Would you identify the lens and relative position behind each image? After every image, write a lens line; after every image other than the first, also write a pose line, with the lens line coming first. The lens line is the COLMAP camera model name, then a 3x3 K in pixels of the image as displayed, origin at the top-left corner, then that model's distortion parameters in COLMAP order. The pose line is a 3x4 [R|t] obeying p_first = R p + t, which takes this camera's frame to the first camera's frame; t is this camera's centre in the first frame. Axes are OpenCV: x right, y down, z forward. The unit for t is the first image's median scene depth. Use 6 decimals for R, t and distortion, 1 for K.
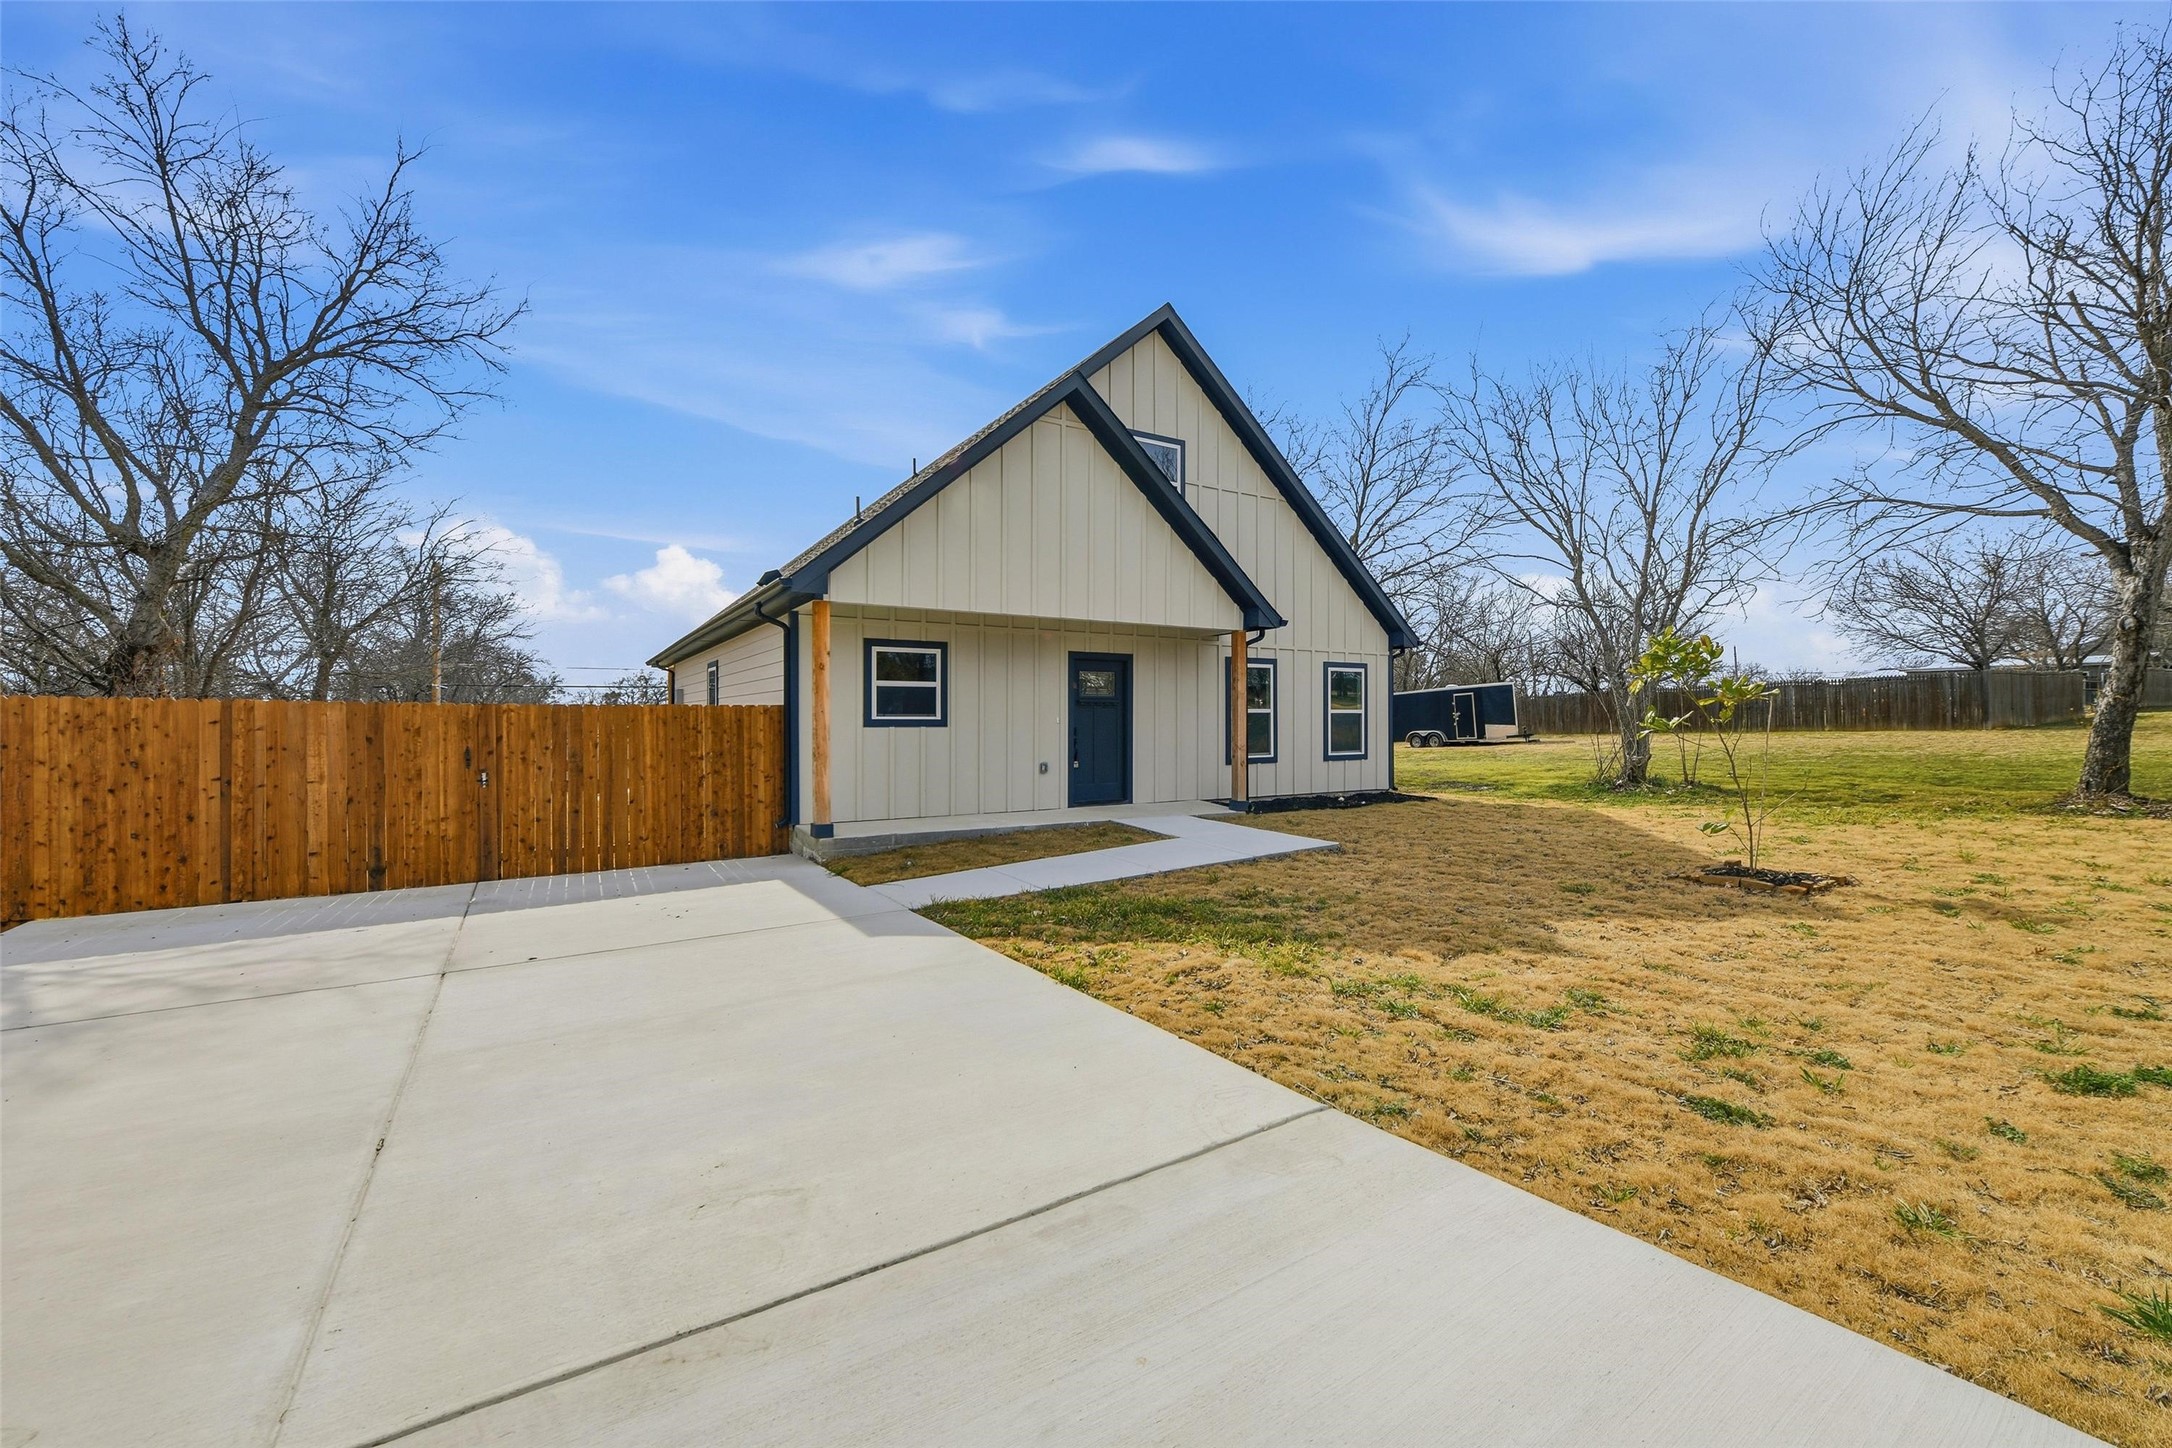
lens RADIAL K [[880.8, 0, 1089.5], [0, 880.8, 717.8], [0, 0, 1]] dist [-0.008644, -0.000321]
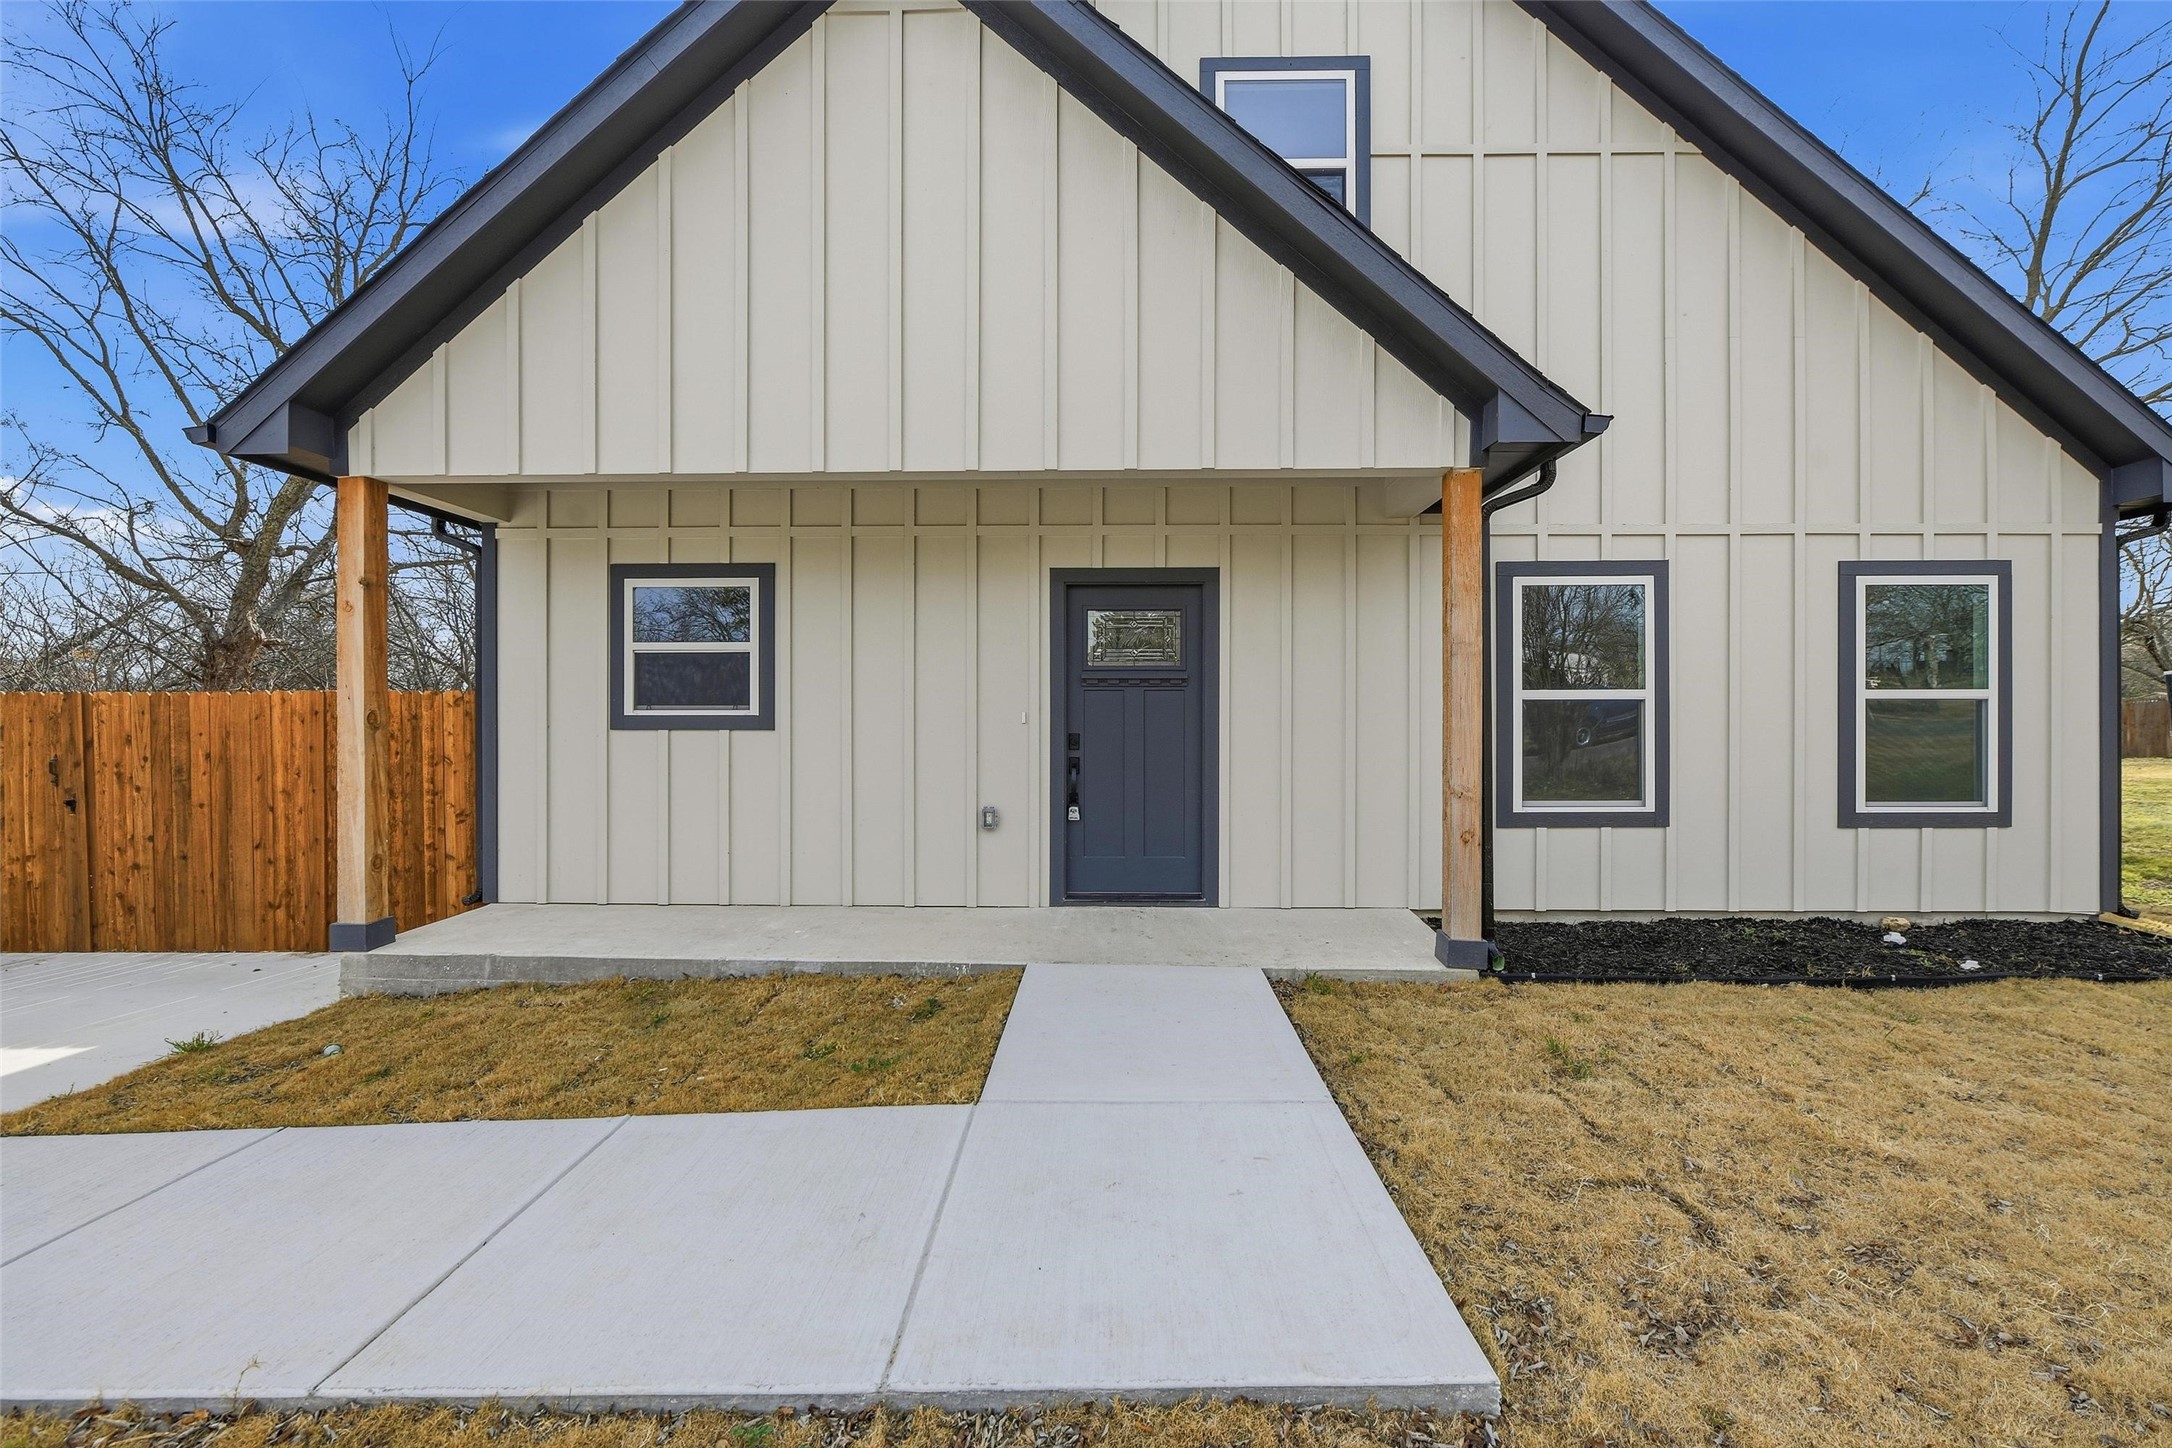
lens RADIAL K [[866.2, 0, 1098.3], [0, 866.2, 722.4], [0, 0, 1]] dist [-0.006782, -0.000463]
pose [[0.836946, 0.001757, -0.547283, 0.255438], [0.000271, 0.999993, 0.003625, 0.003851], [0.547286, -0.003182, 0.836940, 0.654786]]
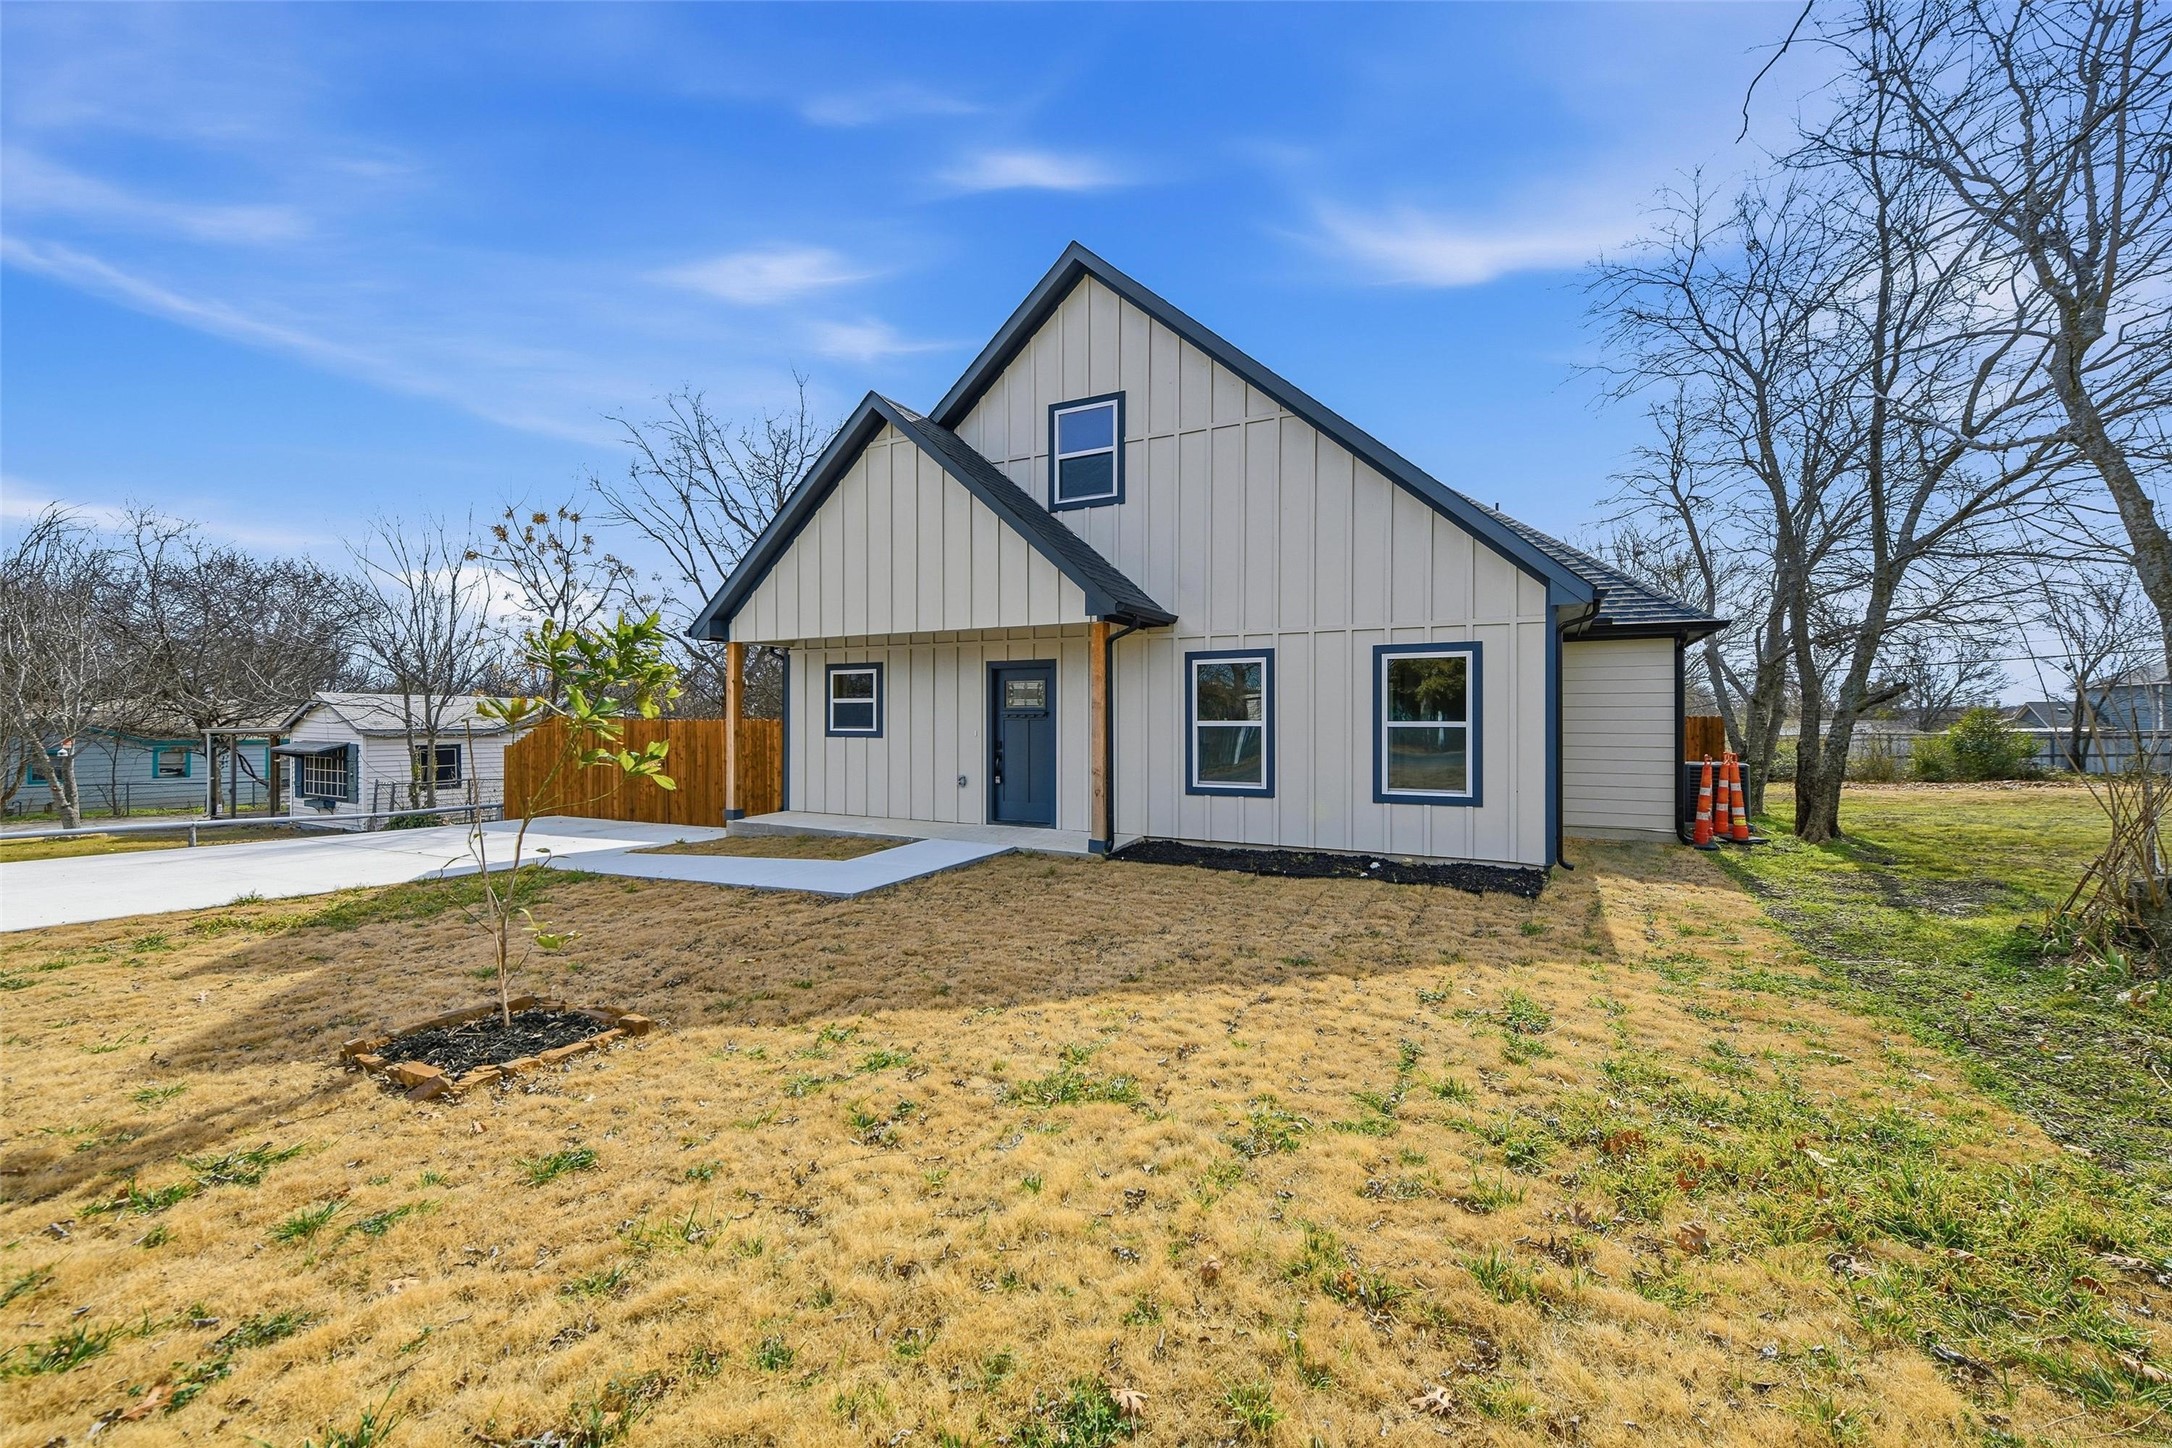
lens RADIAL K [[880.8, 0, 1089.5], [0, 880.8, 717.8], [0, 0, 1]] dist [-0.008644, -0.000321]
pose [[0.506379, 0.000492, -0.862311, 0.893069], [-0.000785, 1.000000, 0.000110, -0.014798], [0.862310, 0.000622, 0.506380, 0.632045]]
